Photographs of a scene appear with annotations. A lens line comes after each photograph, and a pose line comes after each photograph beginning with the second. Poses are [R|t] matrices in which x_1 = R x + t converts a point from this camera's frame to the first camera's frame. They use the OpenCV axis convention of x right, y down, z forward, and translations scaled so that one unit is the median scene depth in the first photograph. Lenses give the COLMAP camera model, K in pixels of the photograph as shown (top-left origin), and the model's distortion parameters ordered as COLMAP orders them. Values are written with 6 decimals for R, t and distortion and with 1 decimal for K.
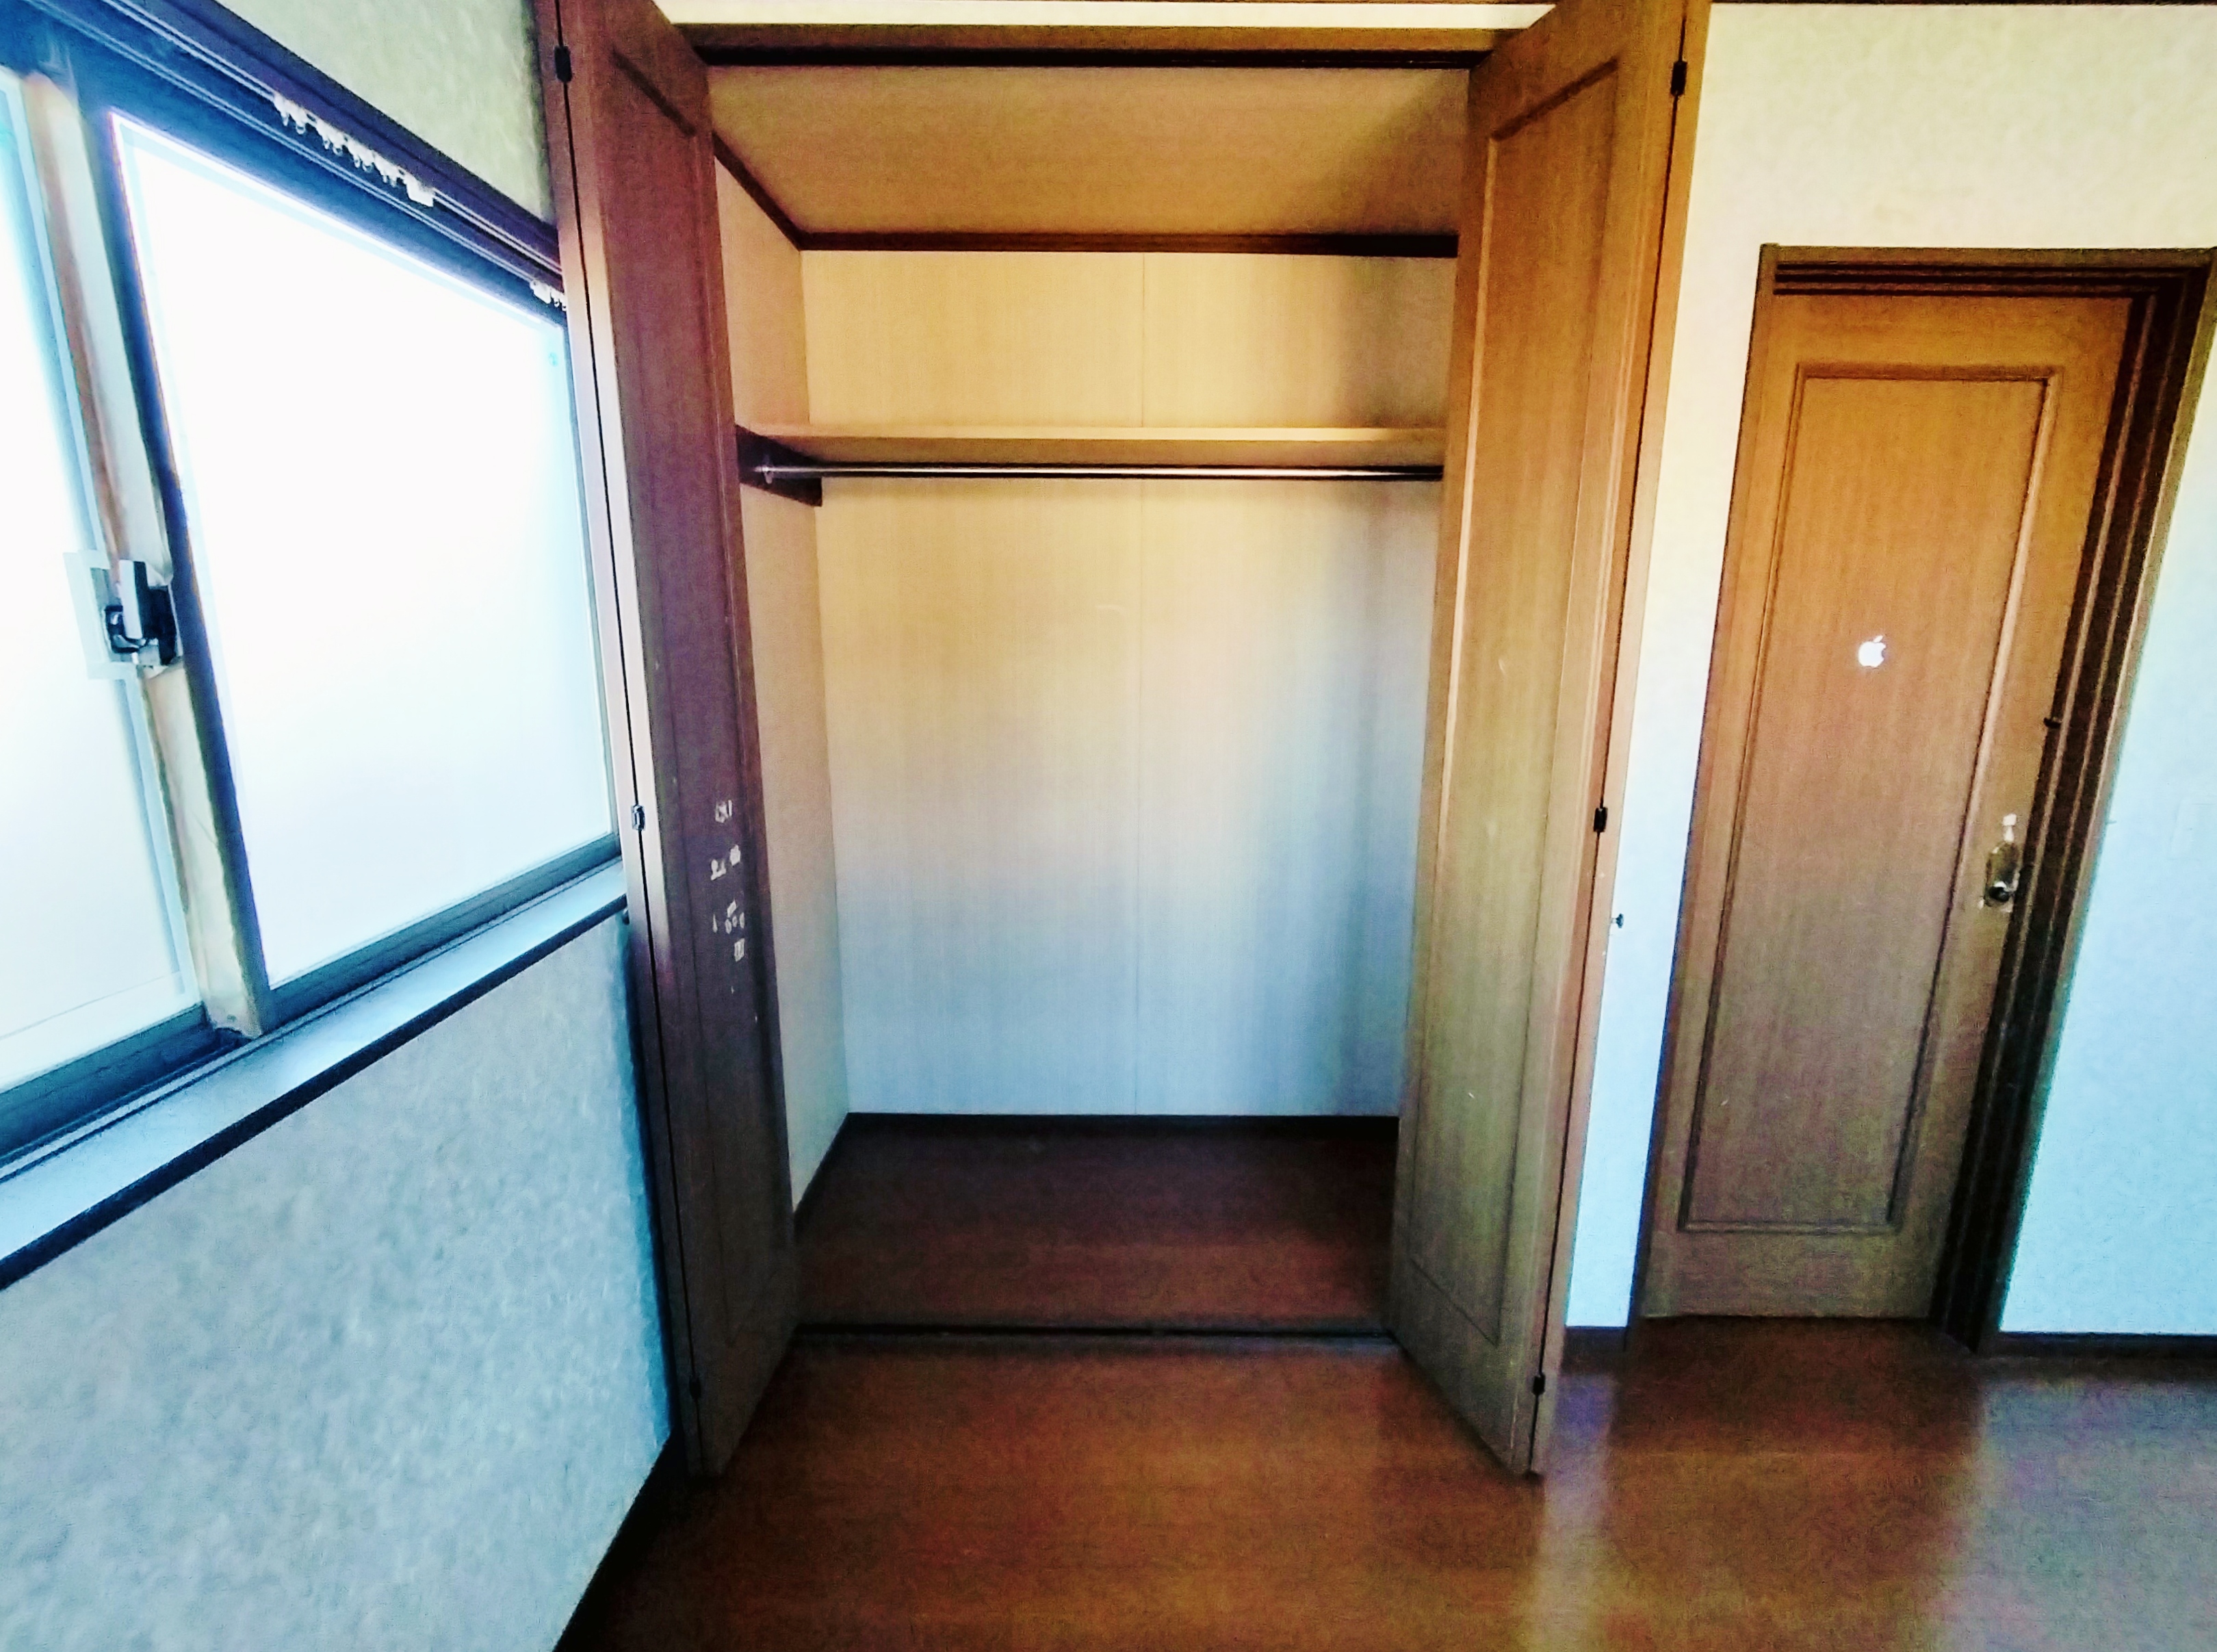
lens RADIAL K [[1027.6, 0, 1108.5], [0, 1027.6, 826.0], [0, 0, 1]] dist [-0.002915, 0.001133]
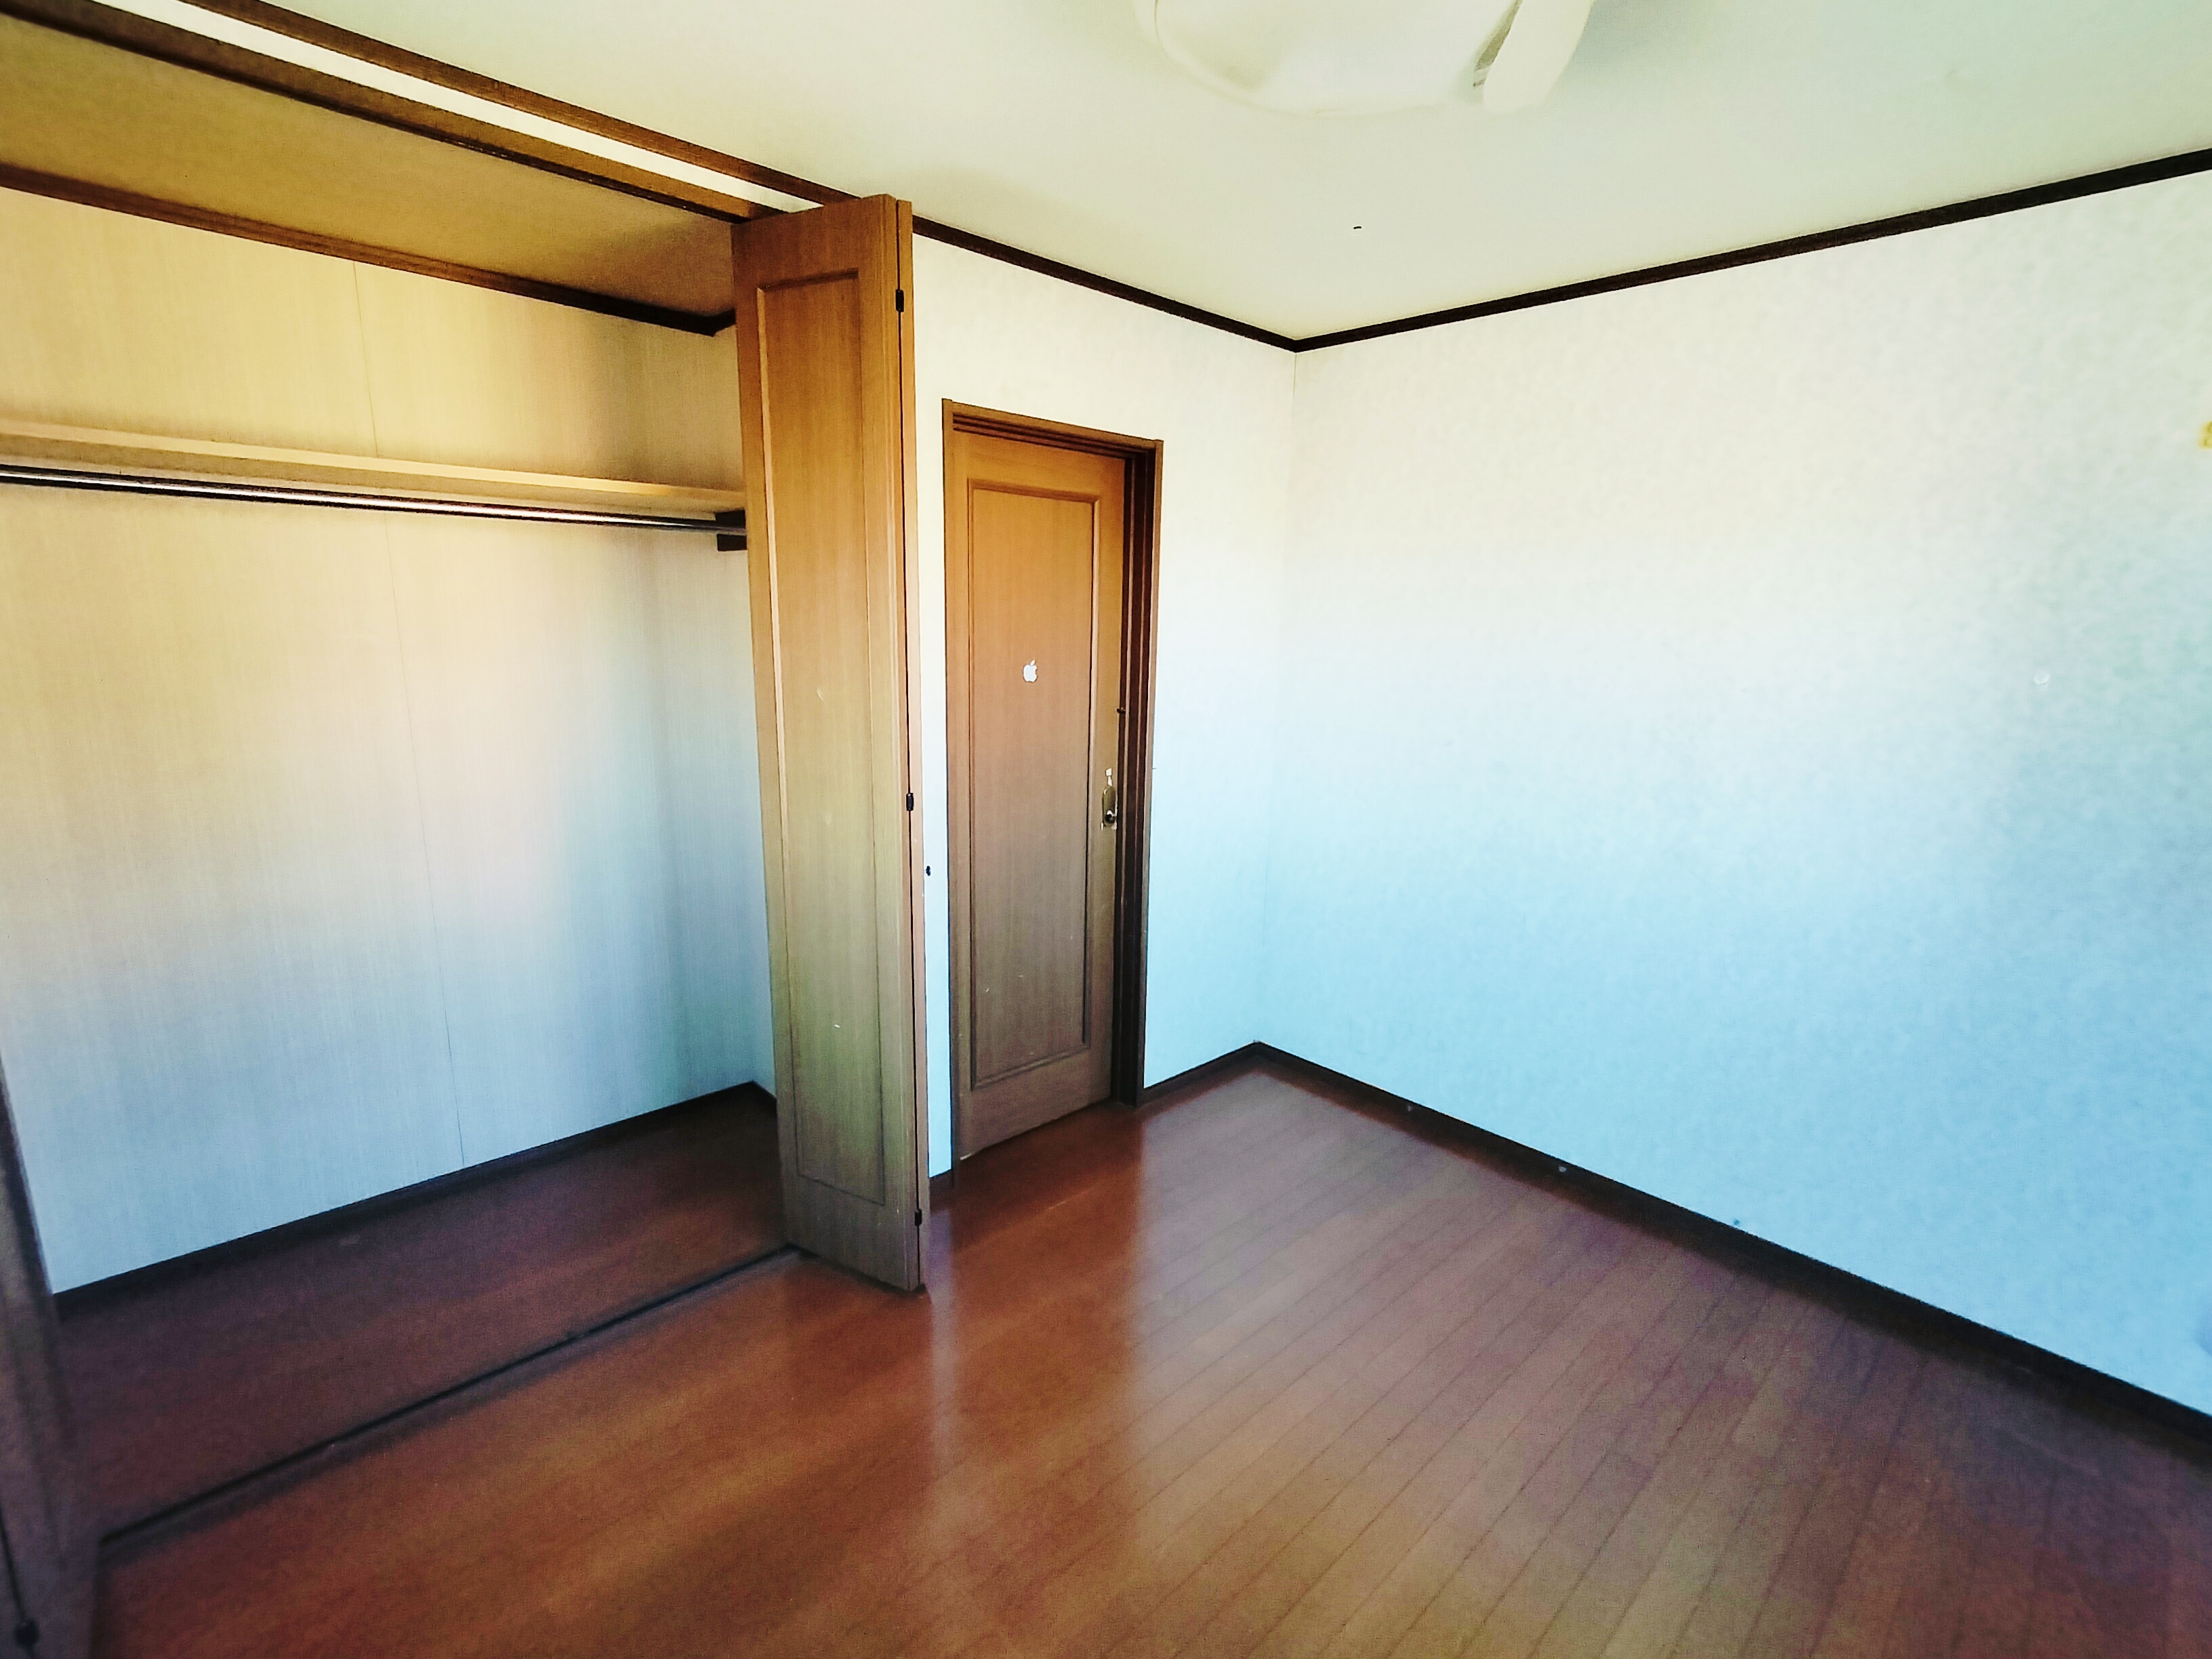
lens RADIAL K [[1032.4, 0, 1095.0], [0, 1032.4, 835.1], [0, 0, 1]] dist [-0.010415, 0.009150]
pose [[0.730518, -0.138883, 0.668621, -0.222543], [0.130899, 0.989424, 0.062503, -0.012474], [-0.670230, 0.041862, 0.740972, -0.169676]]
